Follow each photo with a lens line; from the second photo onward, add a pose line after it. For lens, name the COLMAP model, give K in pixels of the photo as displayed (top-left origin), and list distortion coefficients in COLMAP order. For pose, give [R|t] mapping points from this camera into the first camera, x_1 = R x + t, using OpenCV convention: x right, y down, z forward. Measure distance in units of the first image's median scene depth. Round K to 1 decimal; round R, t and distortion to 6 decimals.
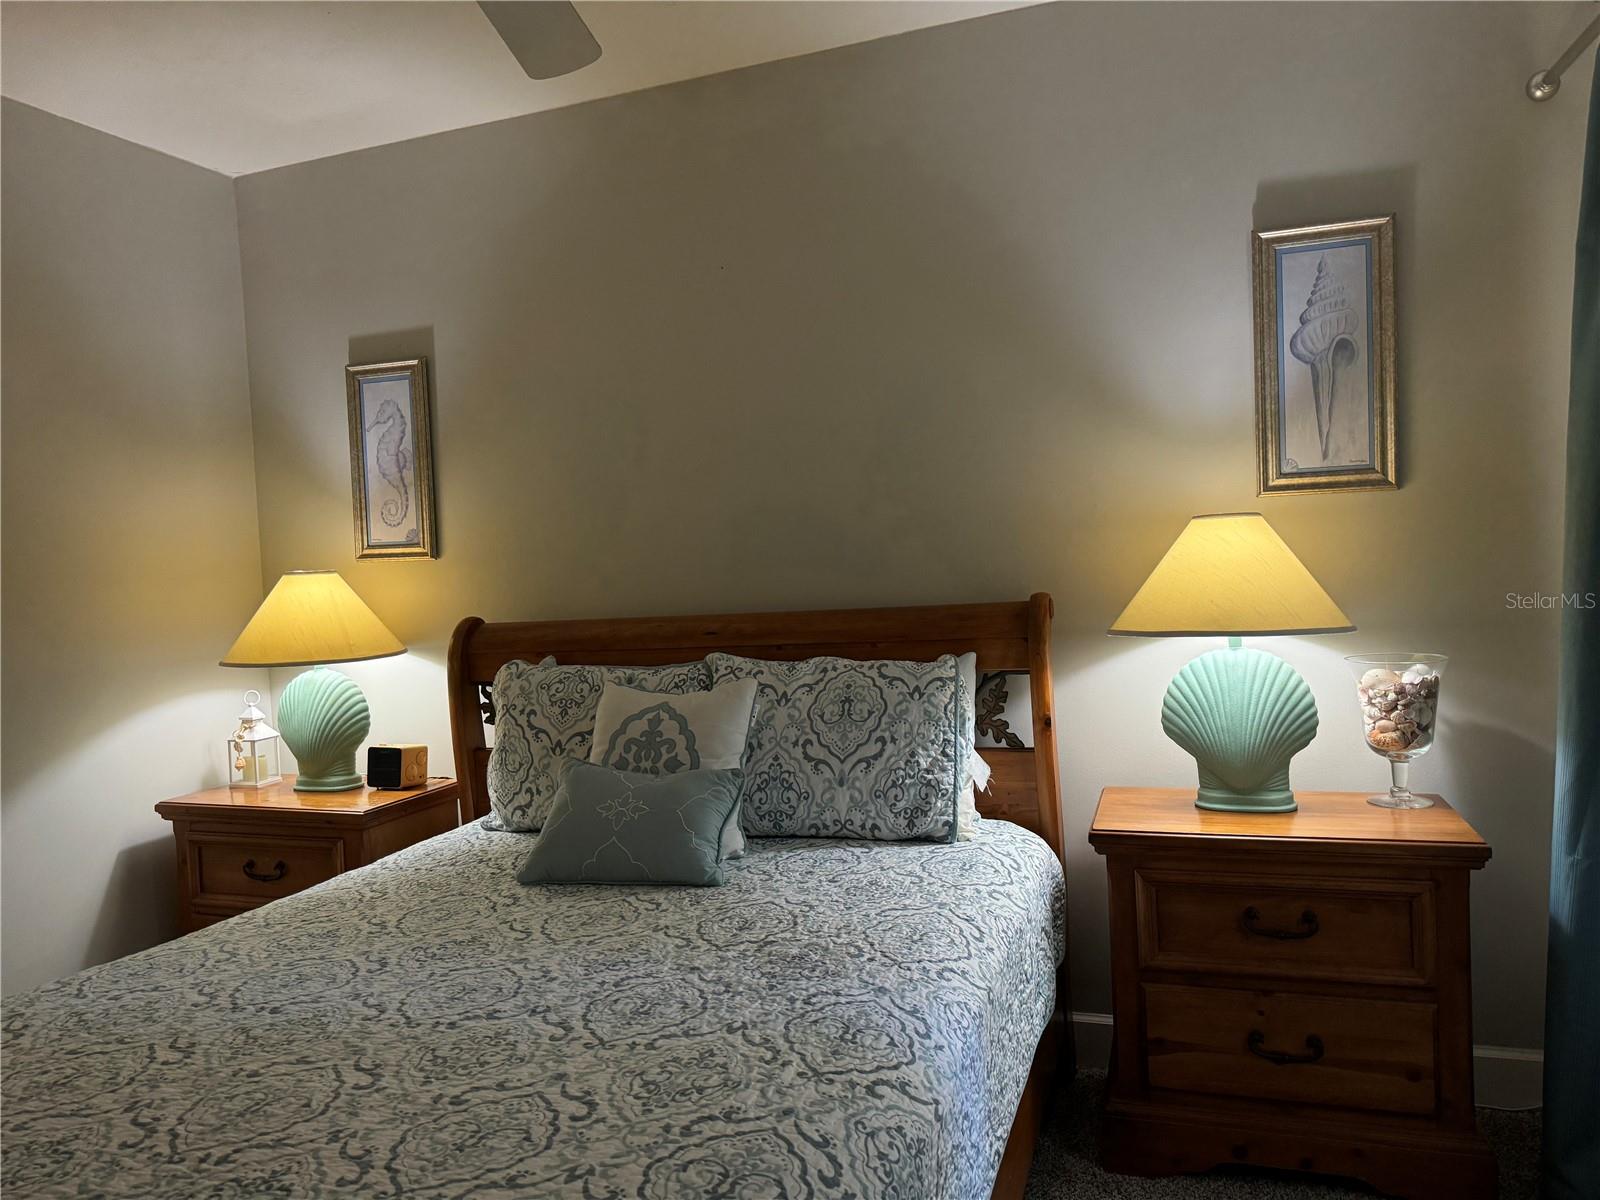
lens RADIAL K [[1113.4, 0, 797.7], [0, 1113.4, 607.4], [0, 0, 1]] dist [0.139106, -0.269081]
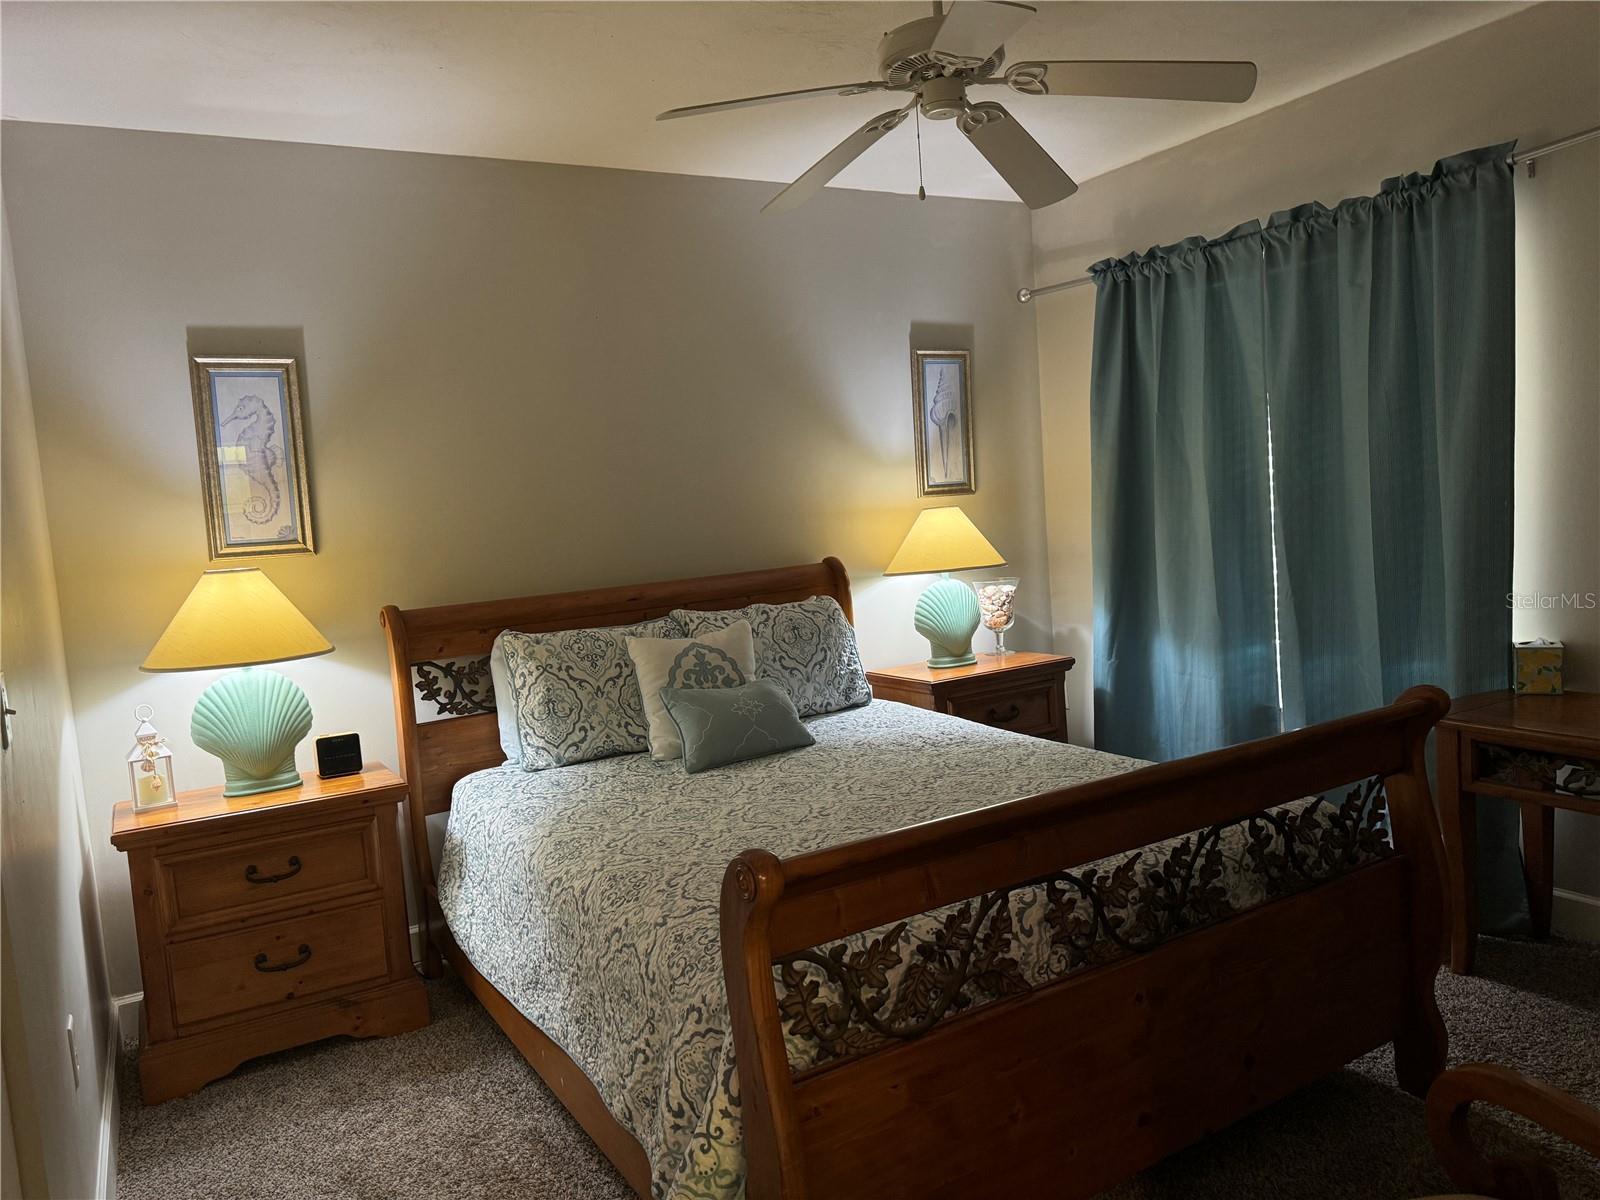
lens RADIAL K [[1113.4, 0, 797.7], [0, 1113.4, 607.4], [0, 0, 1]] dist [0.139106, -0.269081]
pose [[0.647311, -0.067896, 0.759196, -0.904489], [0.077439, 0.996729, 0.023113, 0.016310], [-0.758282, 0.043830, 0.650451, 0.003566]]
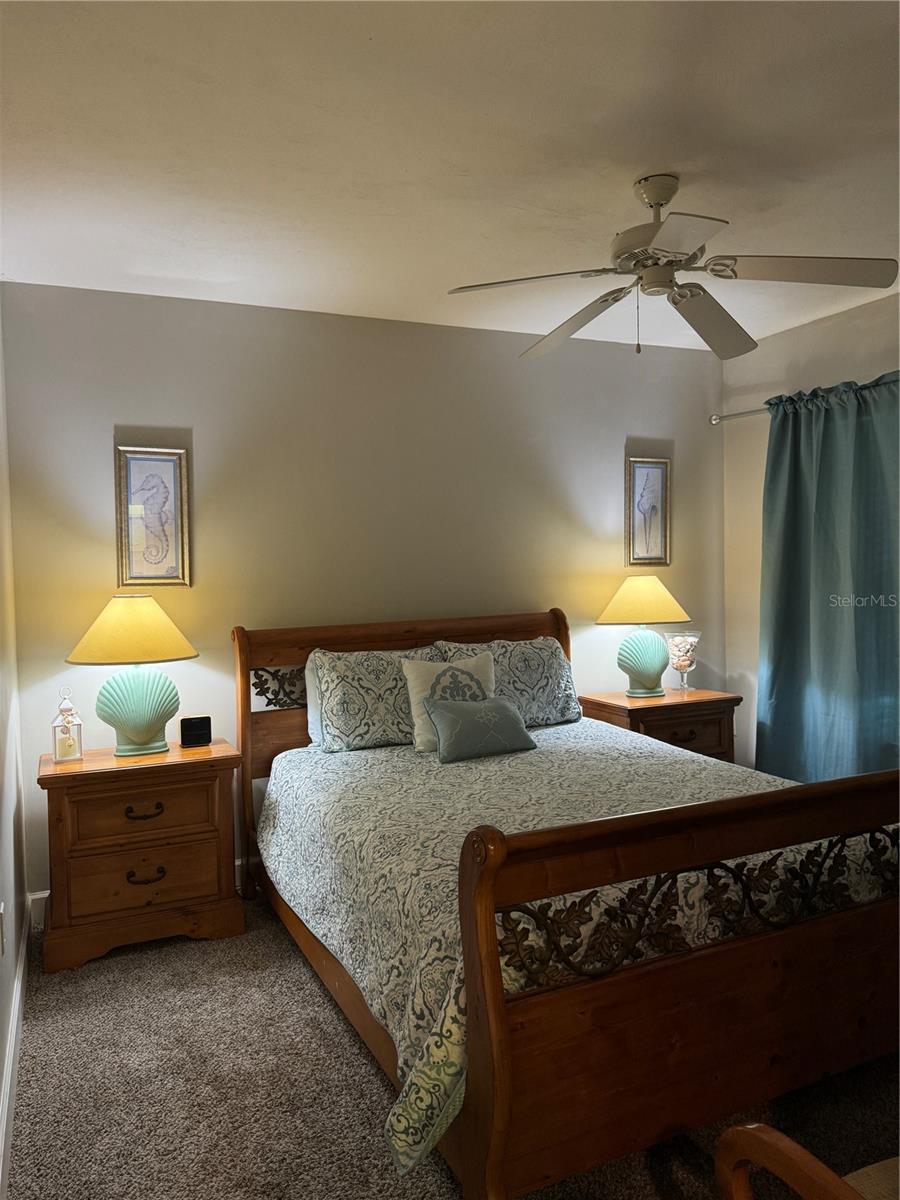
lens RADIAL K [[835.1, 0, 447.0], [0, 835.1, 601.9], [0, 0, 1]] dist [0.139106, -0.269081]
pose [[0.721785, 0.003368, 0.692110, -0.917985], [0.019678, 0.999484, -0.025385, 0.010405], [-0.691838, 0.031942, 0.721346, -0.009921]]
